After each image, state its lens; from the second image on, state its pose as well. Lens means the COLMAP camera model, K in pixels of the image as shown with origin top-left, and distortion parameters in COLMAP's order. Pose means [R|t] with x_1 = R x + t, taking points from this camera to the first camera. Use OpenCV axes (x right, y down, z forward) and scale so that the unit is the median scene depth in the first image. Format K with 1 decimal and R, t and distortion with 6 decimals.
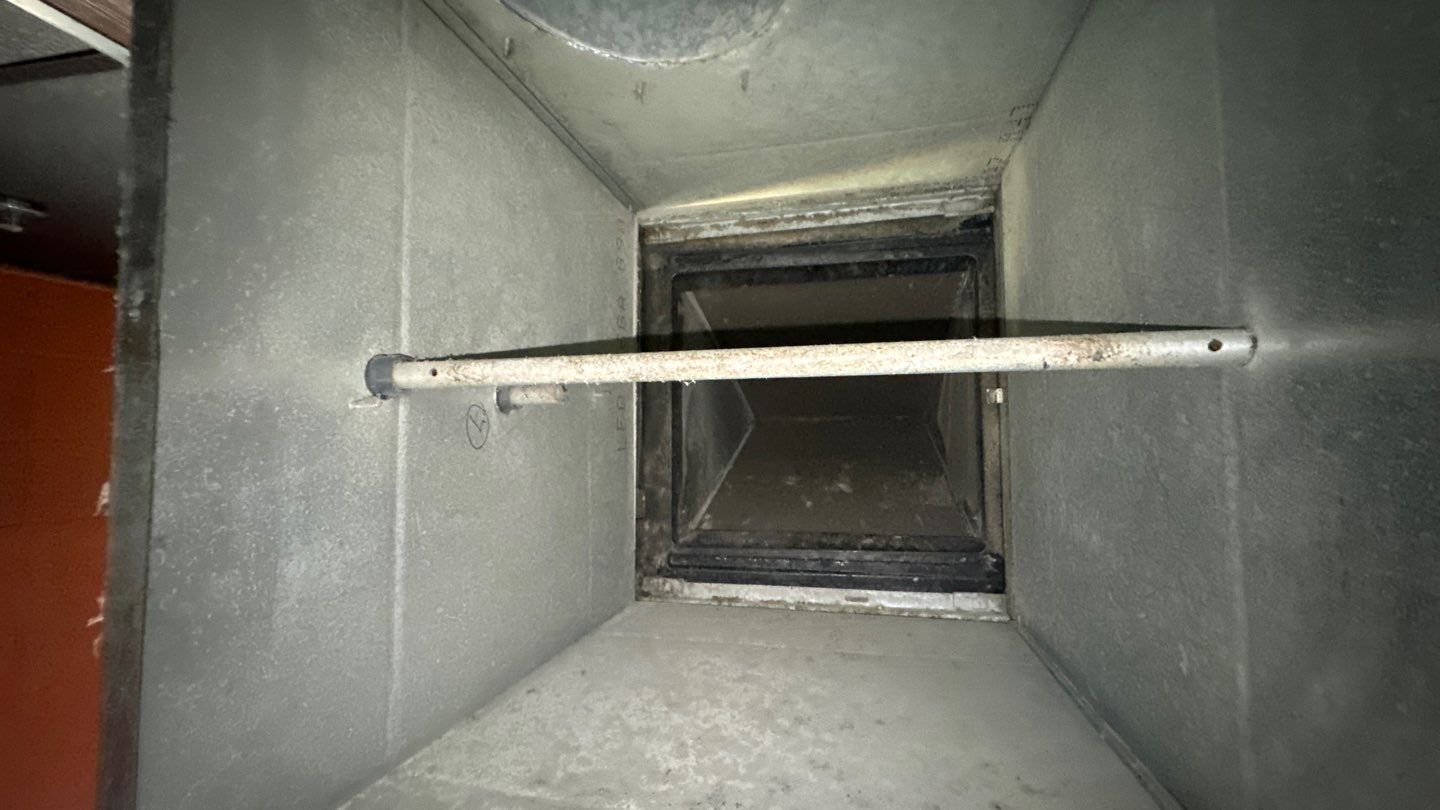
lens RADIAL K [[578.0, 0, 719.8], [0, 578.0, 405.1], [0, 0, 1]] dist [-0.003667, 0.001001]
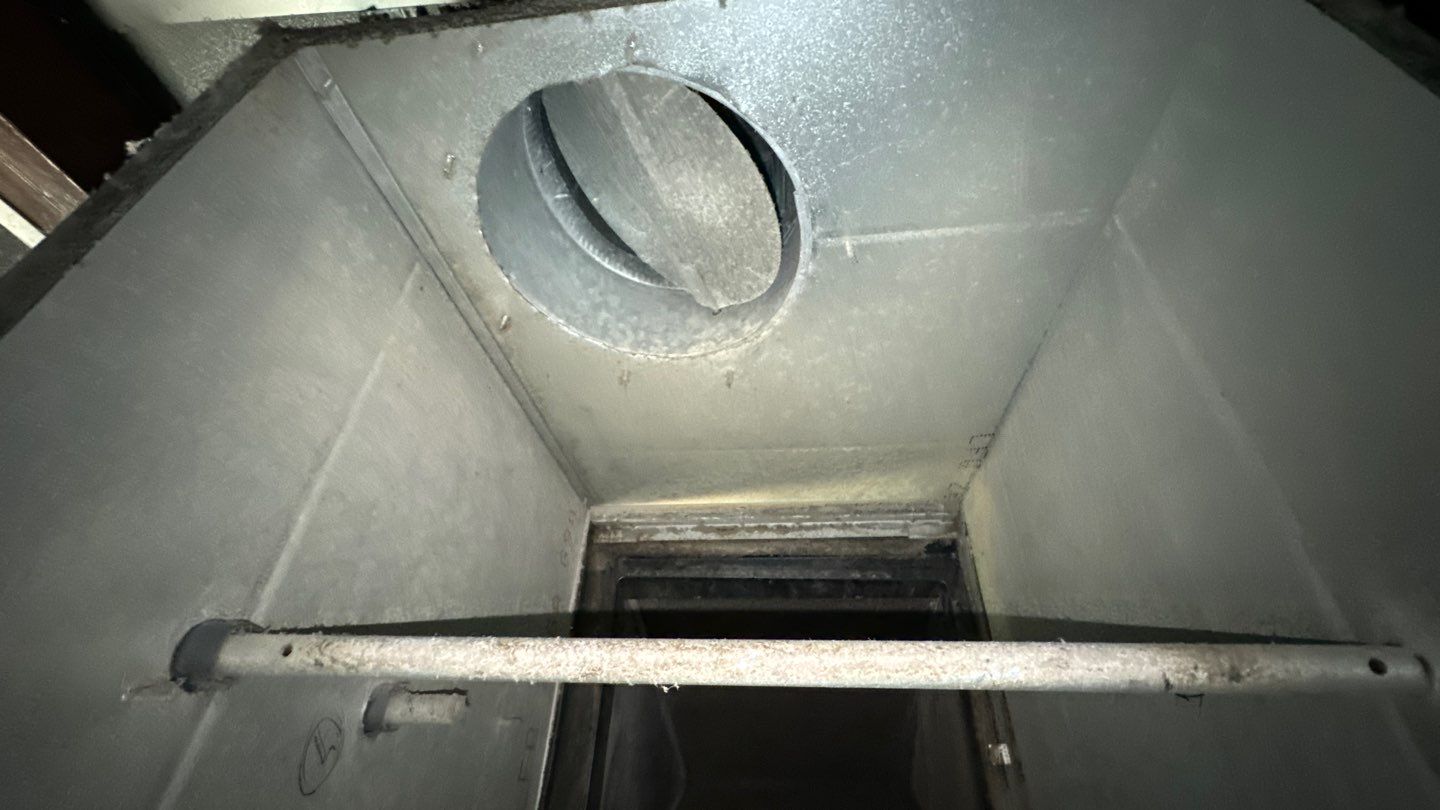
lens RADIAL K [[578.0, 0, 718.9], [0, 578.0, 404.3], [0, 0, 1]] dist [-0.003667, 0.001001]
pose [[0.990302, 0.108149, 0.087209, -0.053202], [-0.045391, 0.845132, -0.532627, 0.023541], [-0.131306, 0.523503, 0.841845, 0.135644]]
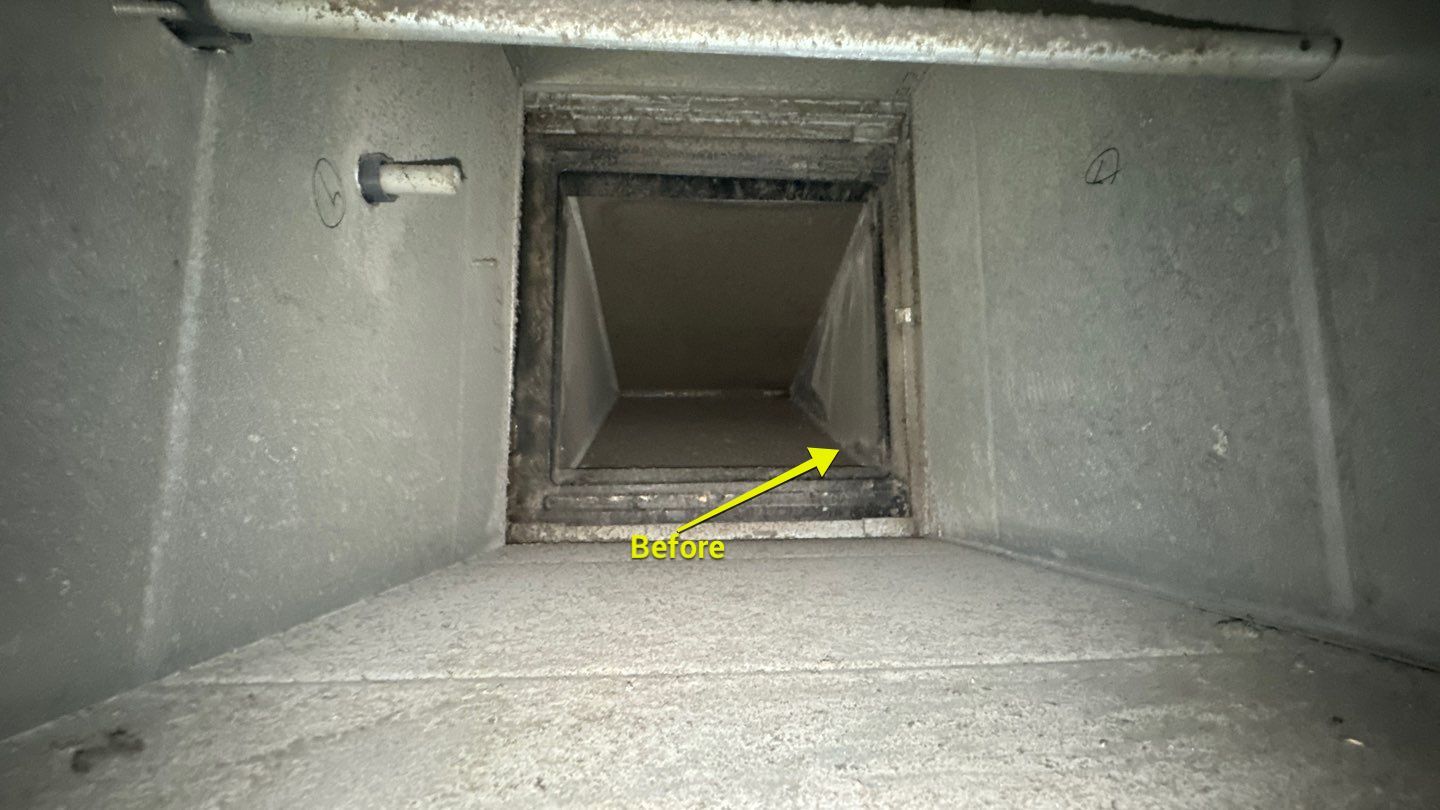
lens RADIAL K [[578.0, 0, 716.9], [0, 578.0, 405.1], [0, 0, 1]] dist [-0.003667, 0.001001]
pose [[0.956569, 0.036019, 0.289274, -0.143018], [-0.018333, 0.997806, -0.063621, 0.264893], [-0.290931, 0.055554, 0.955130, 0.196729]]
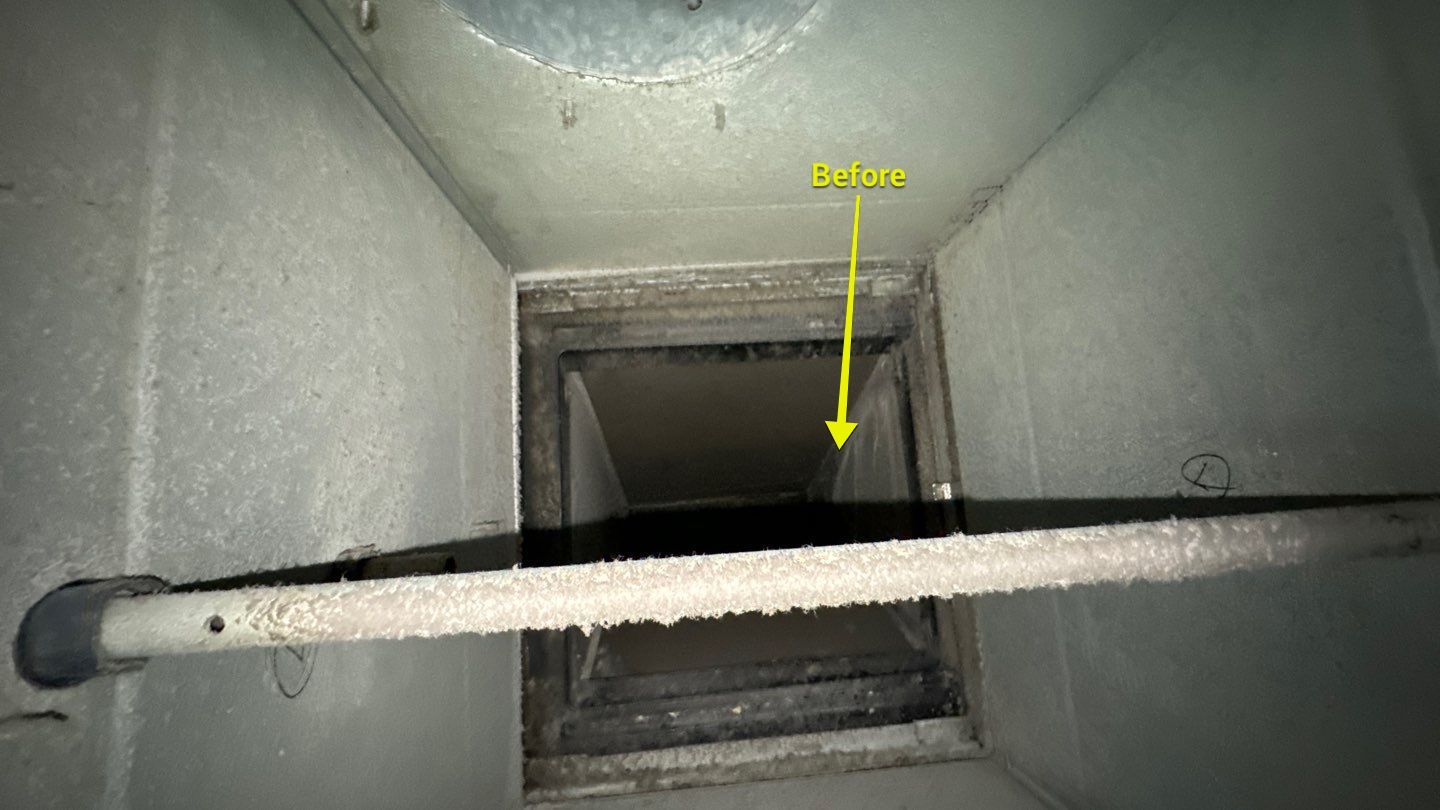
lens RADIAL K [[578.0, 0, 718.5], [0, 578.0, 404.5], [0, 0, 1]] dist [-0.003667, 0.001001]
pose [[0.956522, -0.015427, 0.291251, -0.158738], [0.043939, 0.994825, -0.091610, -0.107962], [-0.288331, 0.100424, 0.952250, 0.282259]]
